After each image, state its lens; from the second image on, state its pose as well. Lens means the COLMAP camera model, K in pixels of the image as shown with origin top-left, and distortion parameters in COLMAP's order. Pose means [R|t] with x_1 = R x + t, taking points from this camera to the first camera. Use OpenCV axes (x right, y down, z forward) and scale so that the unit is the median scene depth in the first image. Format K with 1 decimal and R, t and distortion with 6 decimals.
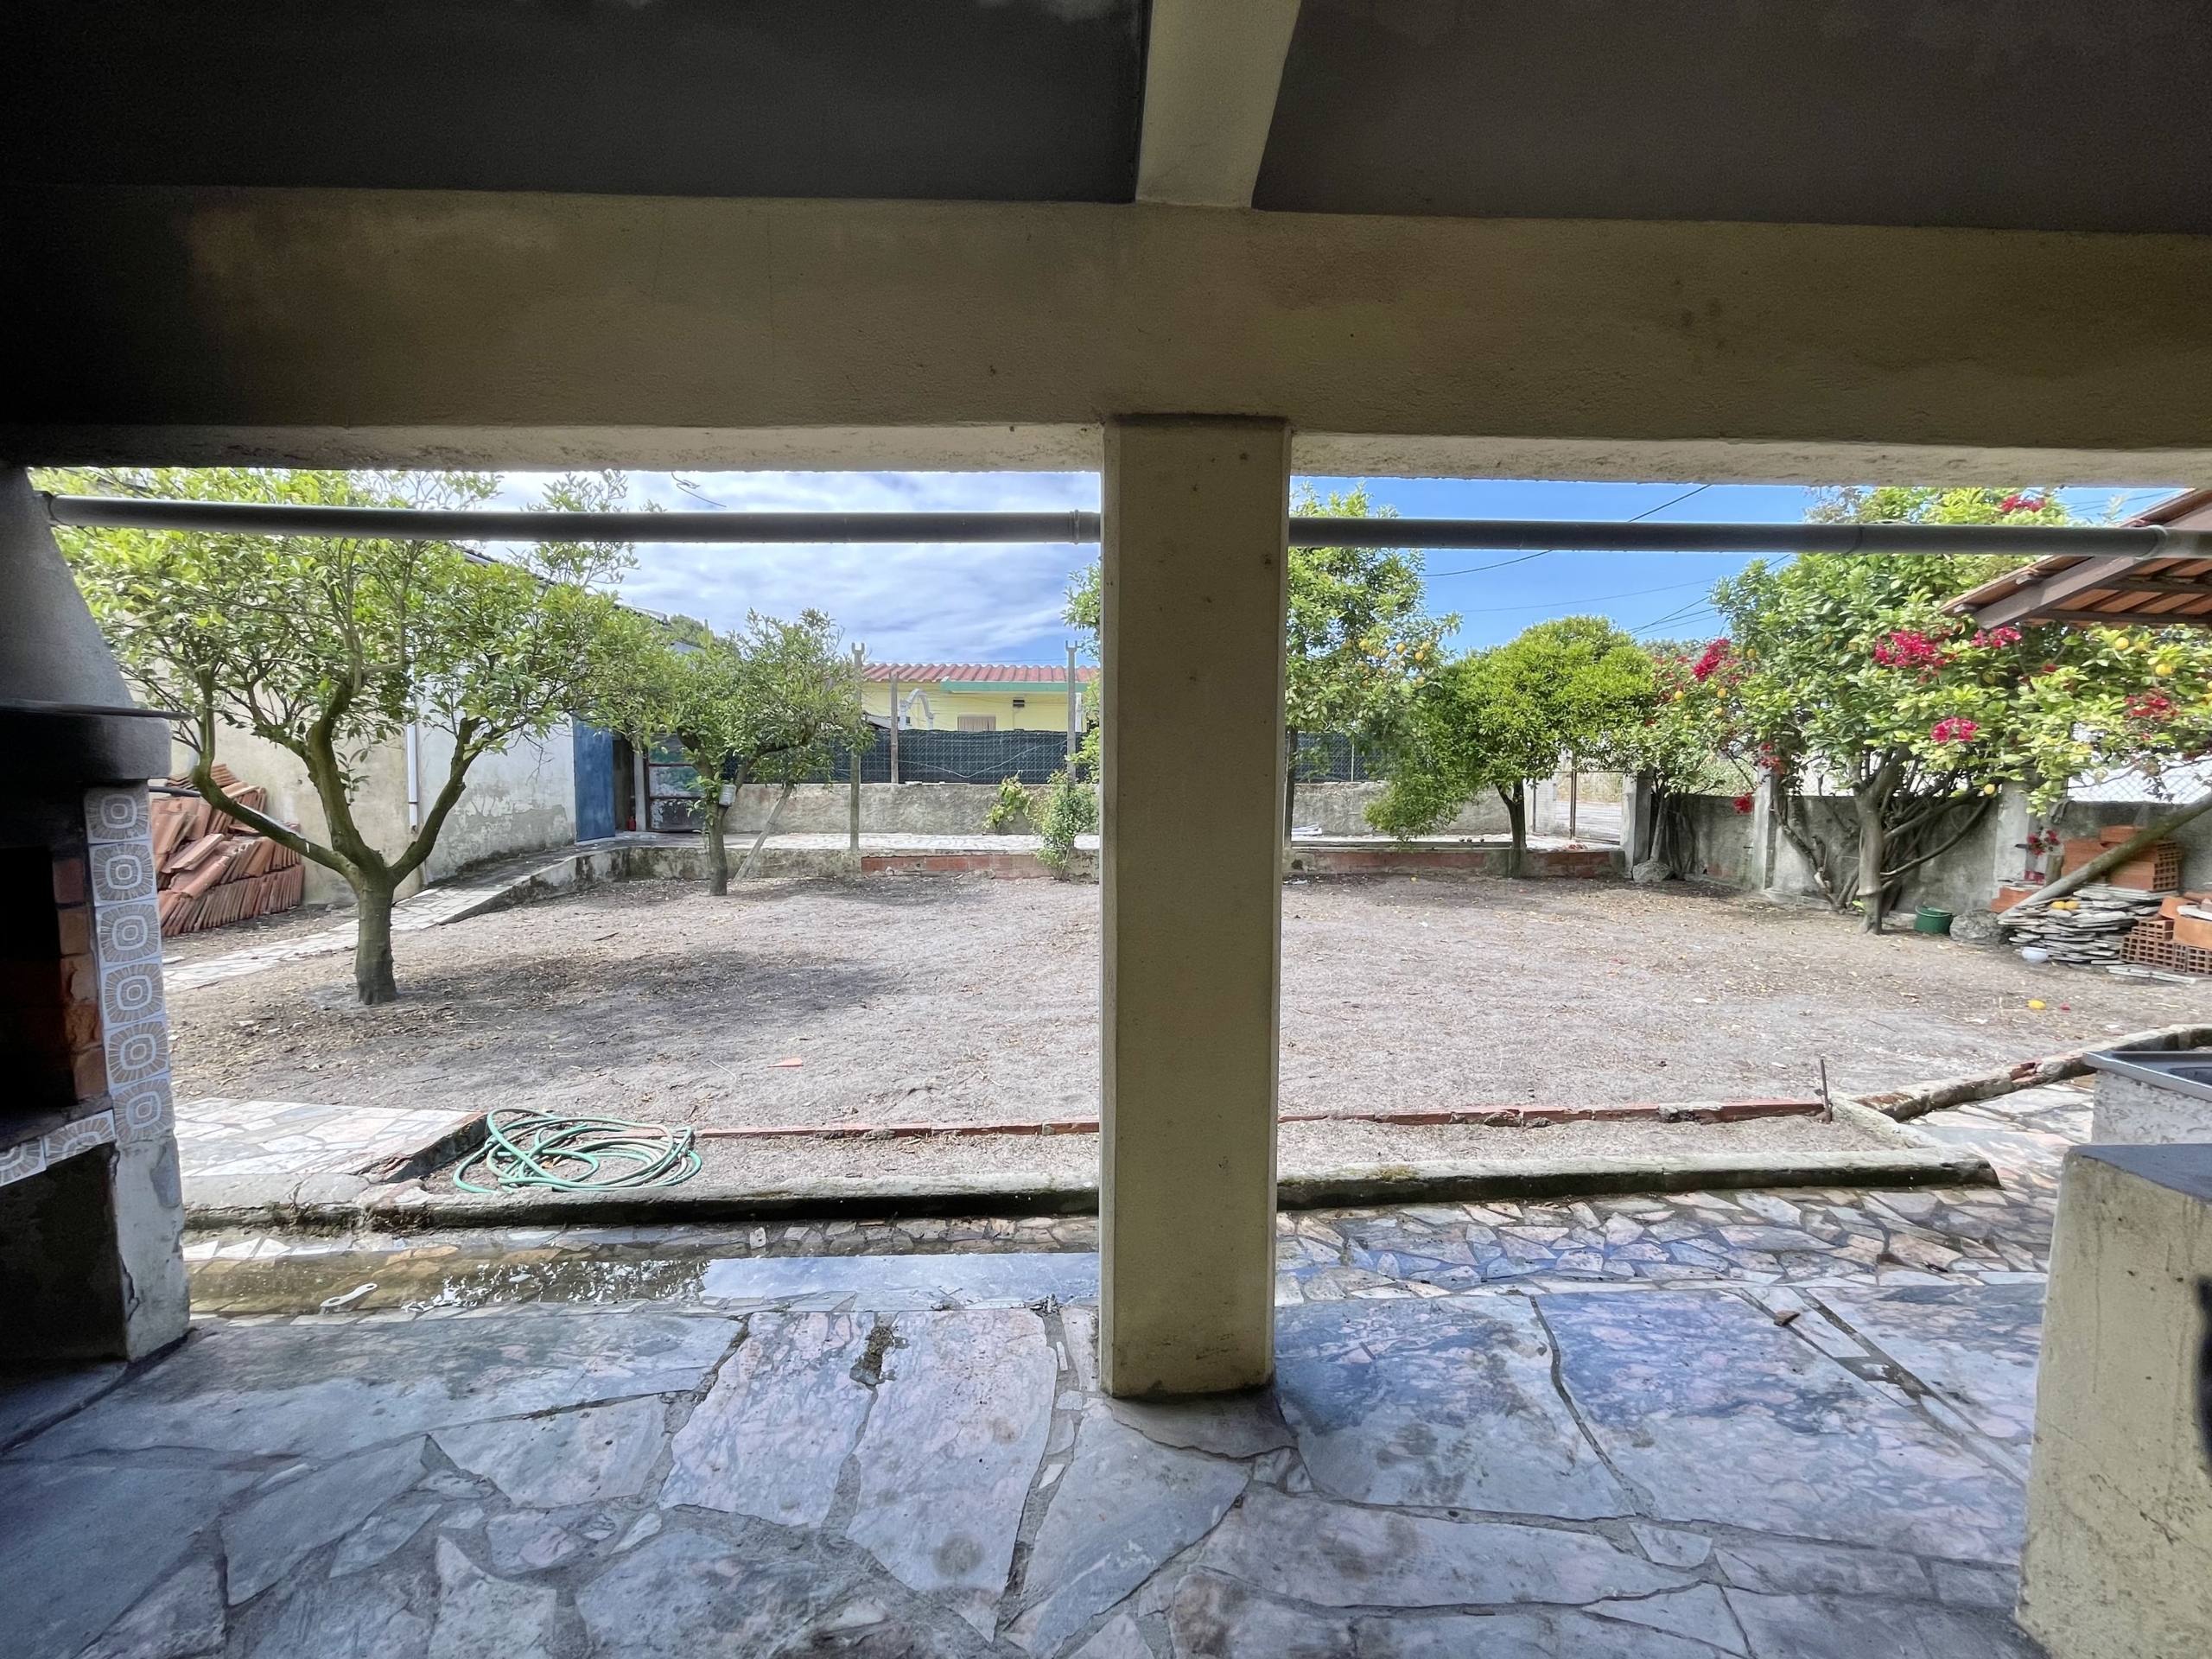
lens RADIAL K [[893.1, 0, 1098.9], [0, 893.1, 836.2], [0, 0, 1]] dist [0.002688, 0.000334]
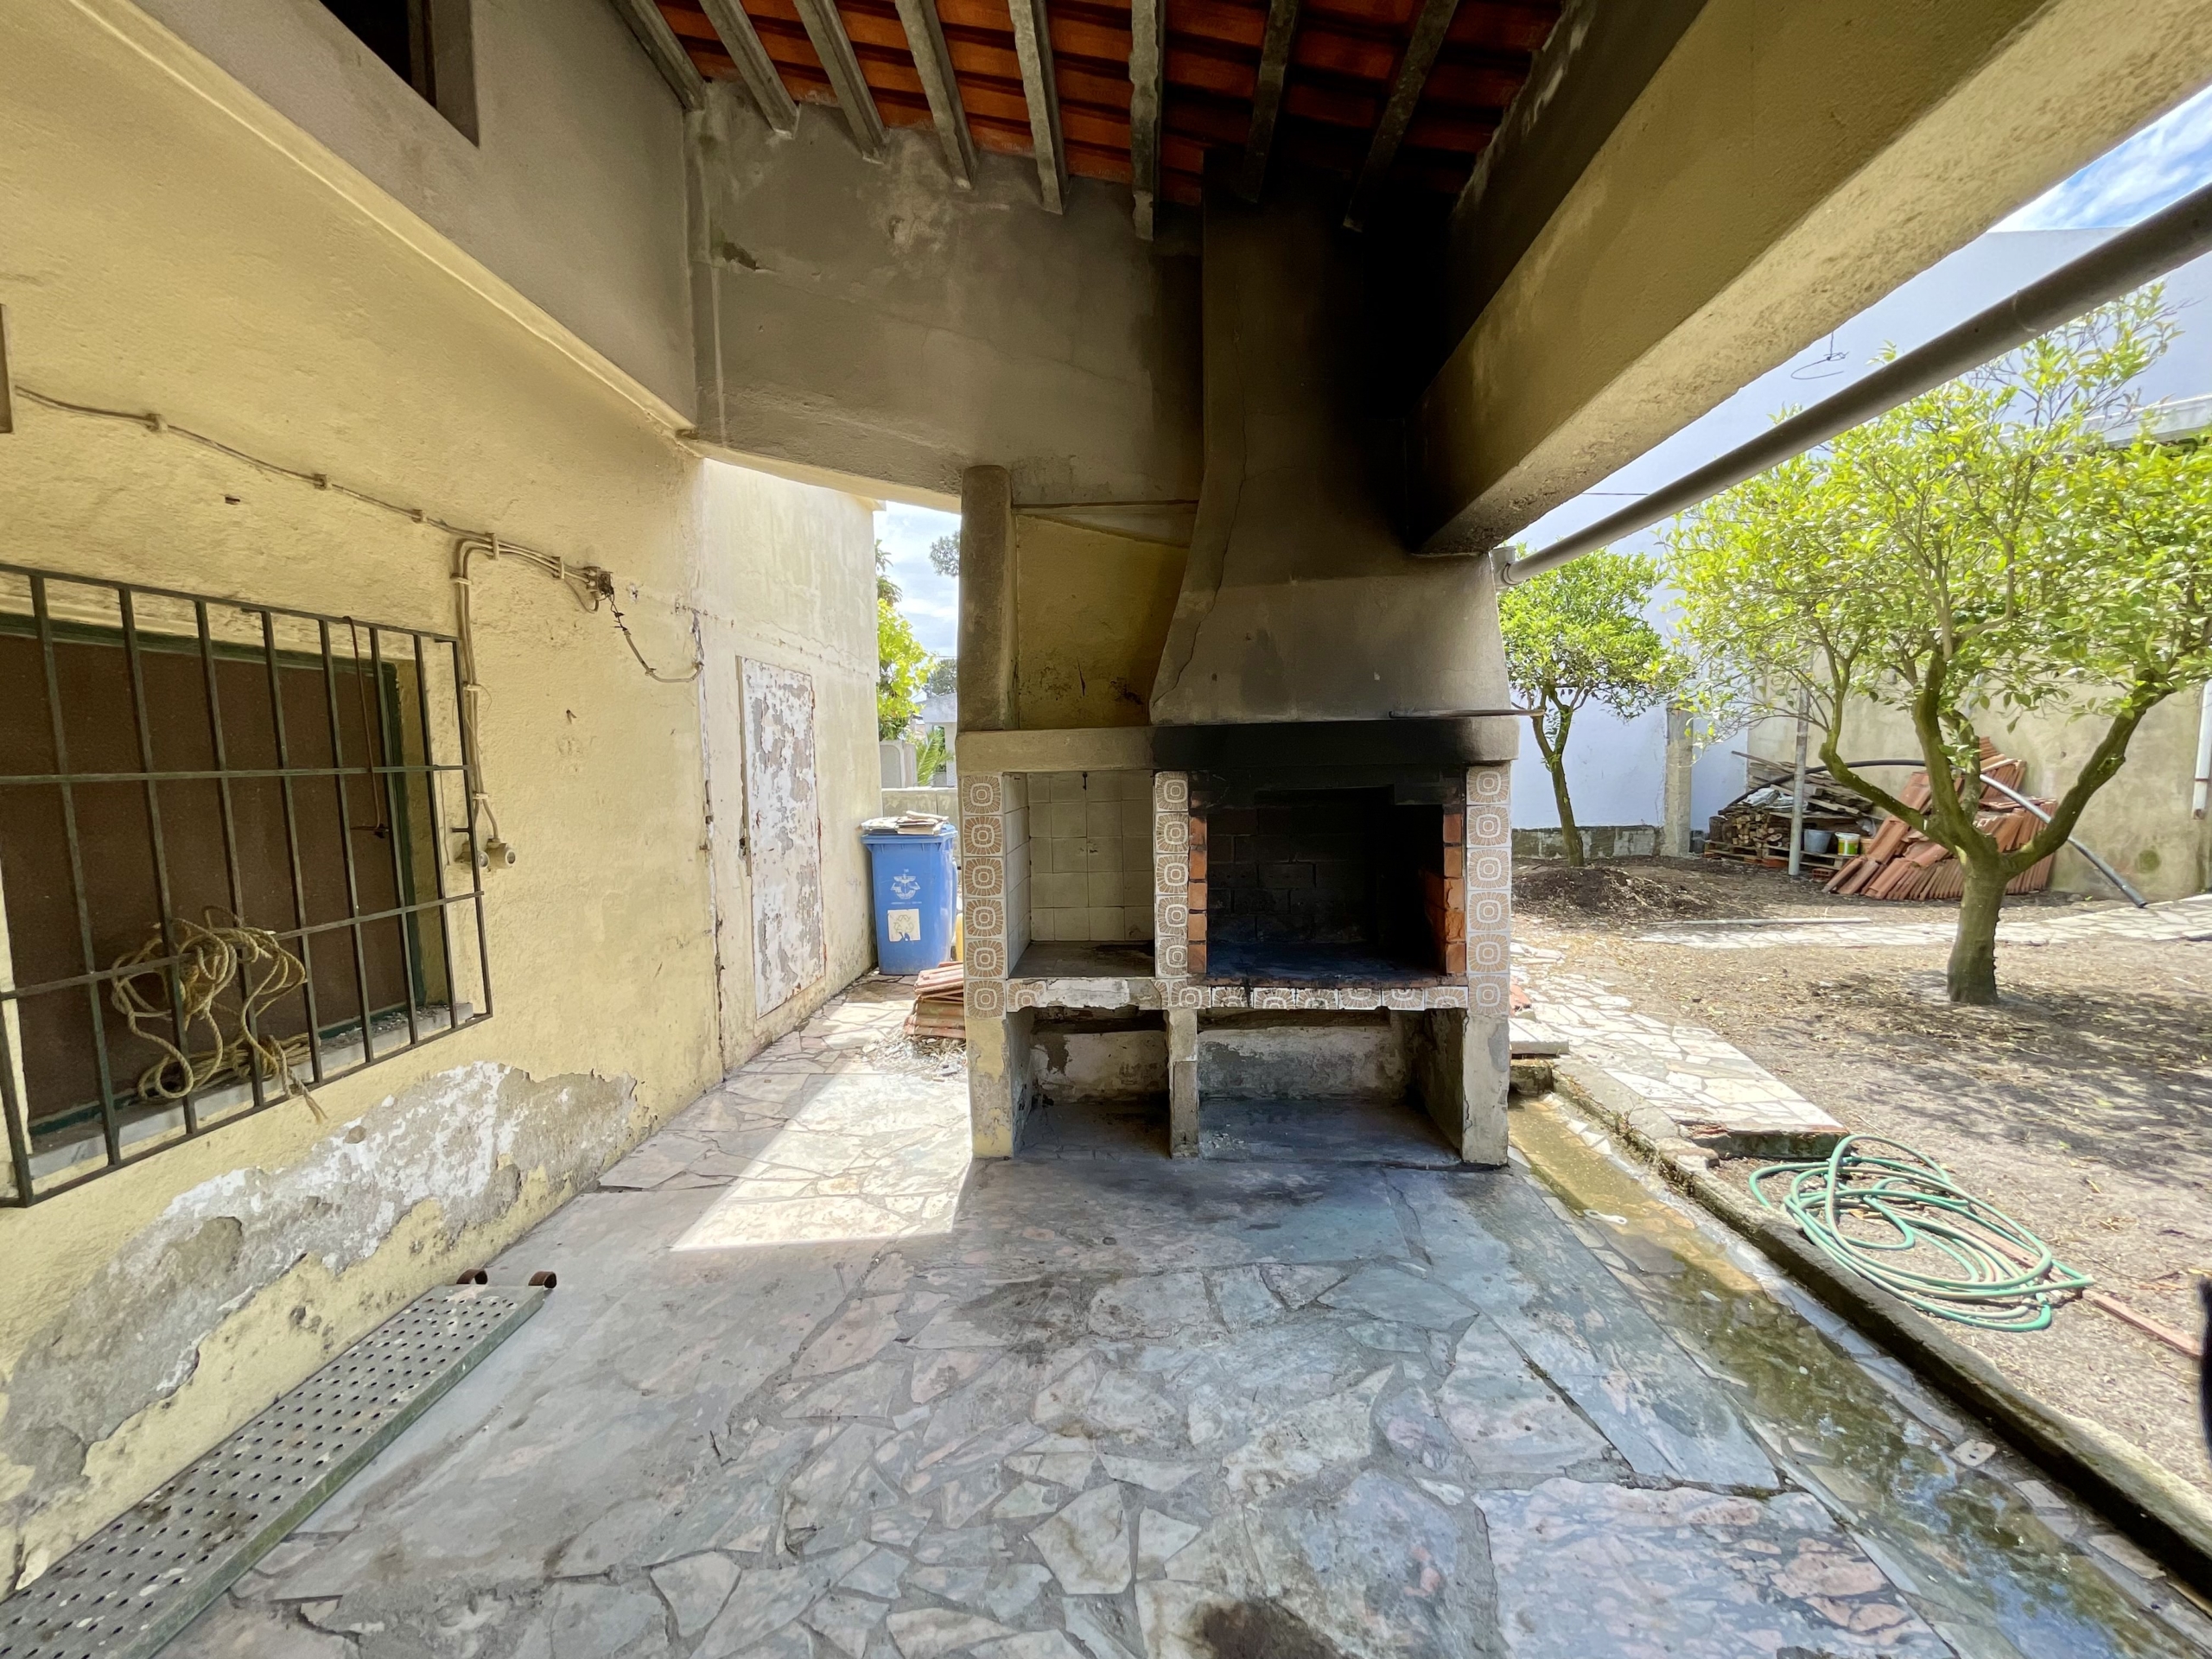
lens RADIAL K [[893.1, 0, 1098.9], [0, 893.1, 836.2], [0, 0, 1]] dist [0.002688, 0.000334]
pose [[-0.085756, 0.080766, -0.993037, 0.278993], [-0.049297, 0.995144, 0.085194, -0.025297], [0.995096, 0.056259, -0.081359, 0.370222]]
